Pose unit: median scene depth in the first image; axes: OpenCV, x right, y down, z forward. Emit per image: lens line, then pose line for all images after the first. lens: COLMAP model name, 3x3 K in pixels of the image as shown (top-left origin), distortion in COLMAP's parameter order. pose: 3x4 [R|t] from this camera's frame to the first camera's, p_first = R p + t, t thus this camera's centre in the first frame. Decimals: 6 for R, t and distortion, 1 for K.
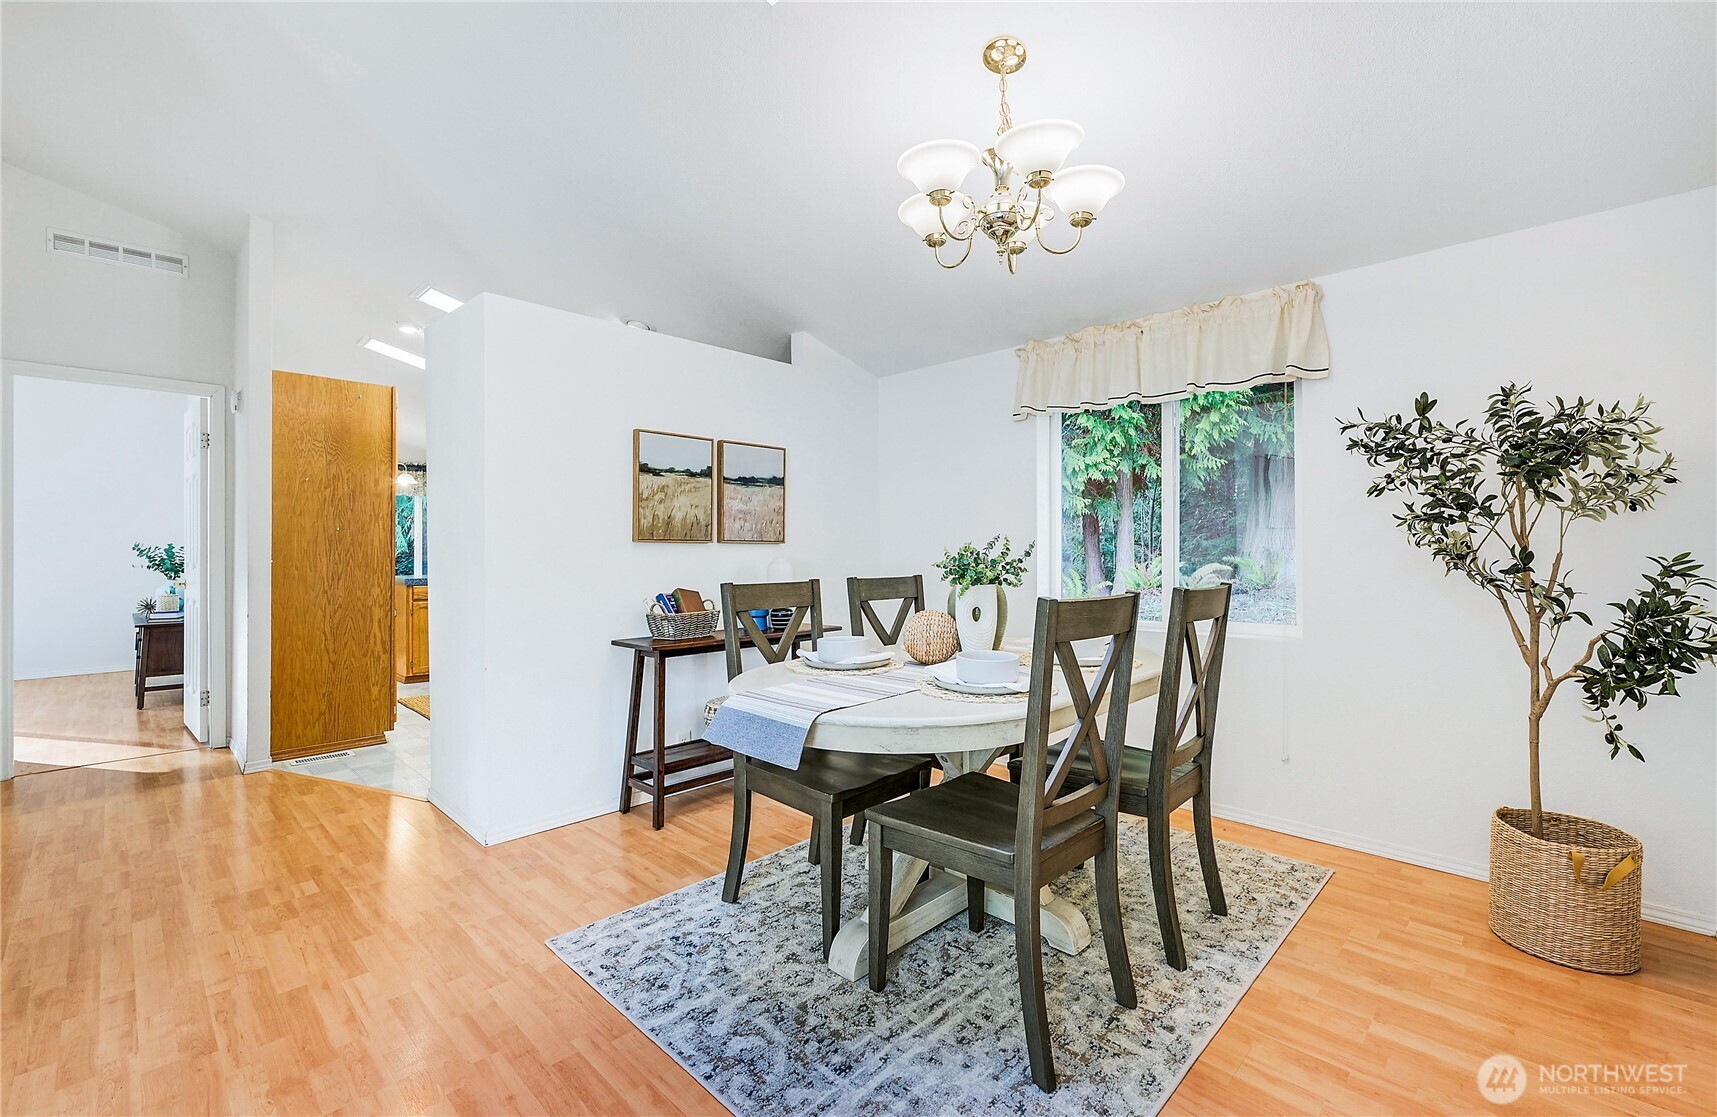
lens RADIAL K [[683.8, 0, 853.6], [0, 683.8, 540.7], [0, 0, 1]] dist [-0.001342, 0.000540]
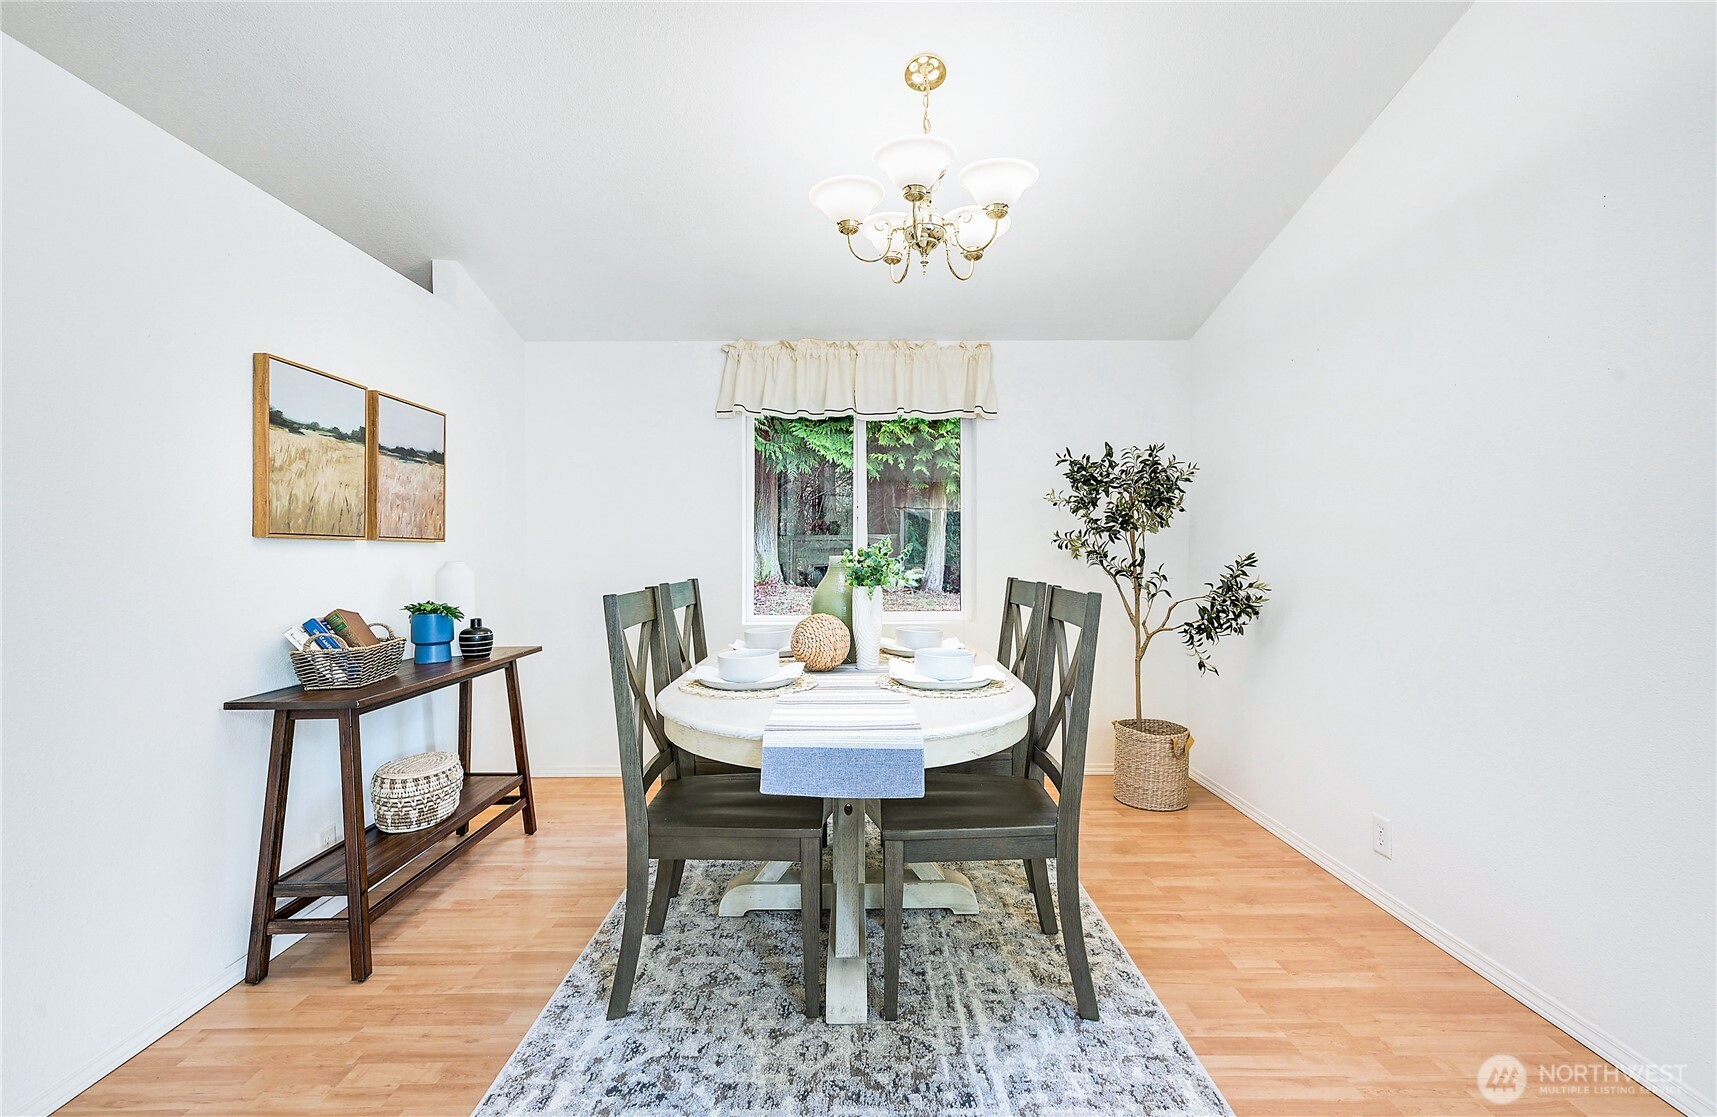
lens RADIAL K [[684.1, 0, 874.1], [0, 684.1, 552.5], [0, 0, 1]] dist [-0.002355, -0.000147]
pose [[0.734410, -0.000182, 0.678706, -0.338608], [-0.009585, 0.999897, 0.010640, 0.003618], [-0.678639, -0.014319, 0.734333, 0.182823]]
